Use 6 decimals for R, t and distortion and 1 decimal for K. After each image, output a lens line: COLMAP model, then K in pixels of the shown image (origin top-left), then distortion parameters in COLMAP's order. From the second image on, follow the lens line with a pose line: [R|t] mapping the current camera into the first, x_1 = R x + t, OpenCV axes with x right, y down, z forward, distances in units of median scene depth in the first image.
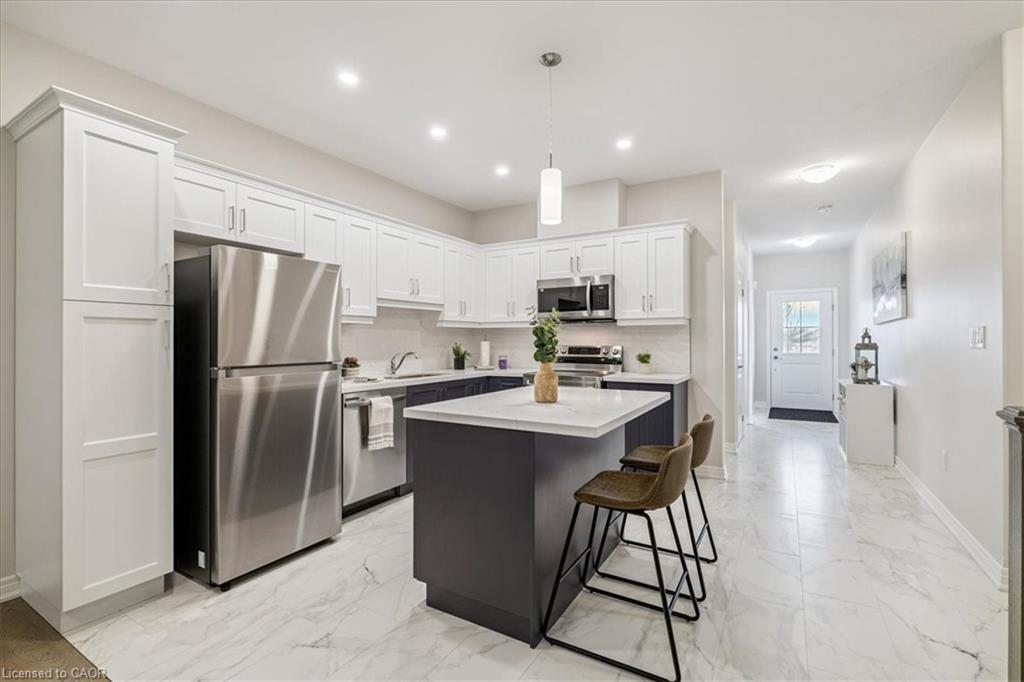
lens RADIAL K [[466.7, 0, 507.3], [0, 466.7, 337.3], [0, 0, 1]] dist [-0.004841, 0.000137]
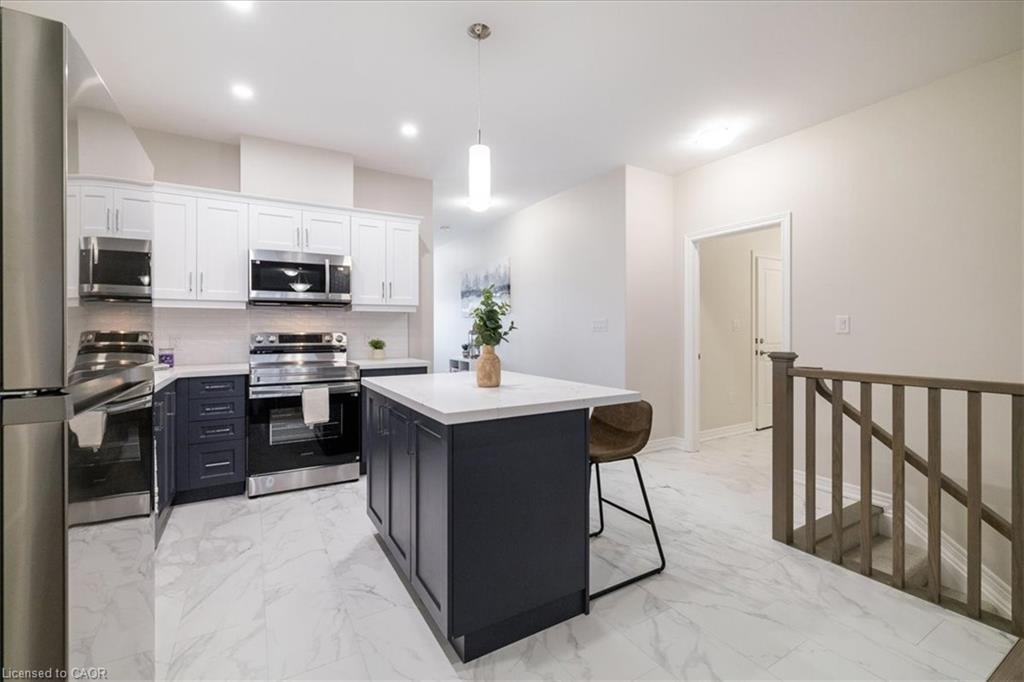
lens RADIAL K [[434.4, 0, 508.0], [0, 434.4, 330.3], [0, 0, 1]] dist [-0.000986, 0.000259]
pose [[0.480753, 0.000380, 0.876856, -0.396022], [-0.004235, 0.999989, 0.001888, 0.011599], [-0.876846, -0.004621, 0.480750, 0.306190]]
